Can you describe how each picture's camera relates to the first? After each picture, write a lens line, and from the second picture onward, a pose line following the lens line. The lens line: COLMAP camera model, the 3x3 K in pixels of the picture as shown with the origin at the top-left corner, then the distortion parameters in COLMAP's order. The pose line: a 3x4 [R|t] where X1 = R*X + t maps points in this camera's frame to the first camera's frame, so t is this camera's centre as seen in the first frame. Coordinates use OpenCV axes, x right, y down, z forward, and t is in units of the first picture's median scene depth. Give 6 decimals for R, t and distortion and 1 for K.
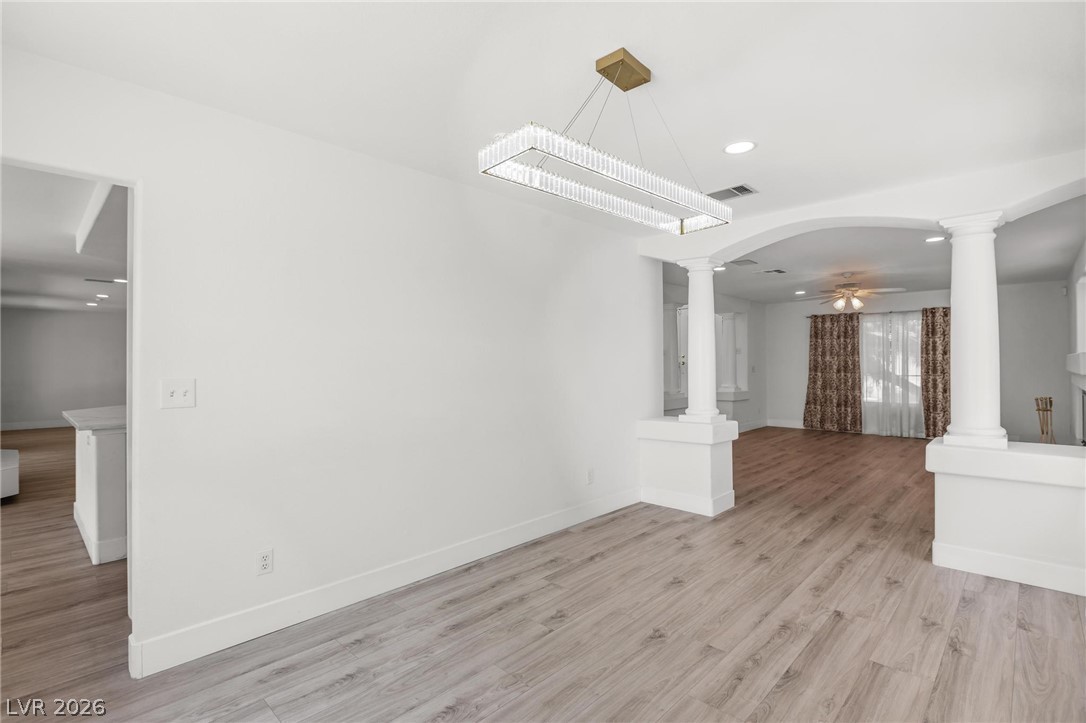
lens RADIAL K [[495.2, 0, 540.7], [0, 495.2, 359.6], [0, 0, 1]] dist [-0.011126, 0.000114]
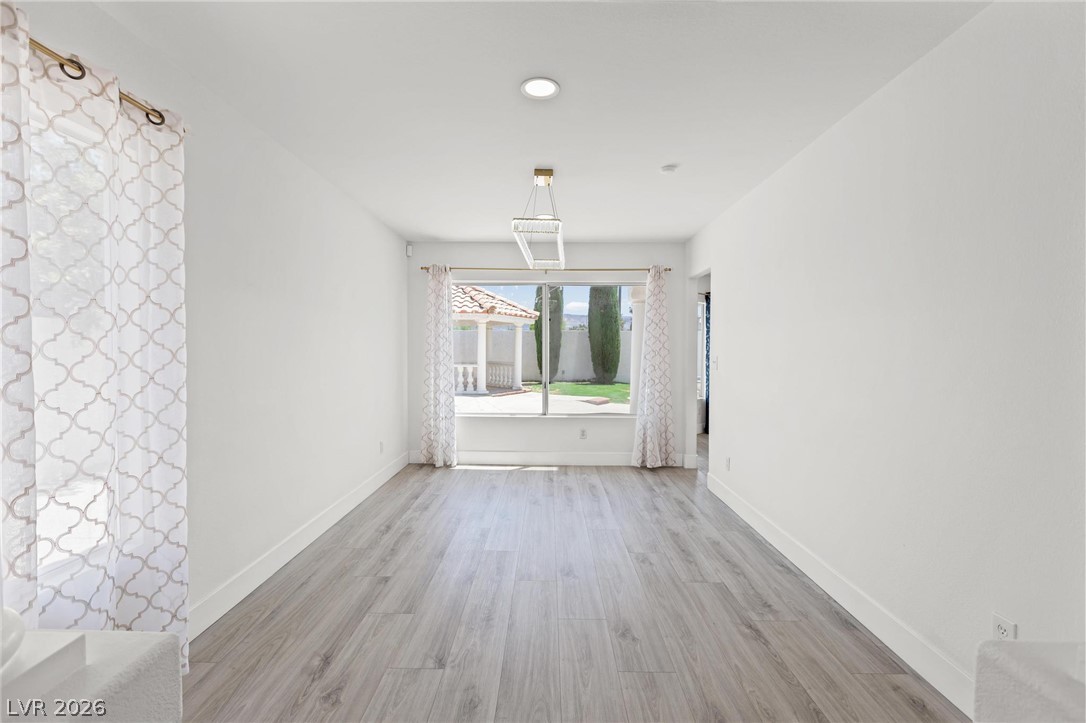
lens RADIAL K [[495.2, 0, 541.7], [0, 495.2, 360.5], [0, 0, 1]] dist [-0.011126, 0.000114]
pose [[-0.719980, 0.017566, -0.693773, 0.912414], [0.001786, 0.999723, 0.023460, 0.010253], [0.693993, 0.015651, -0.719812, 1.485857]]
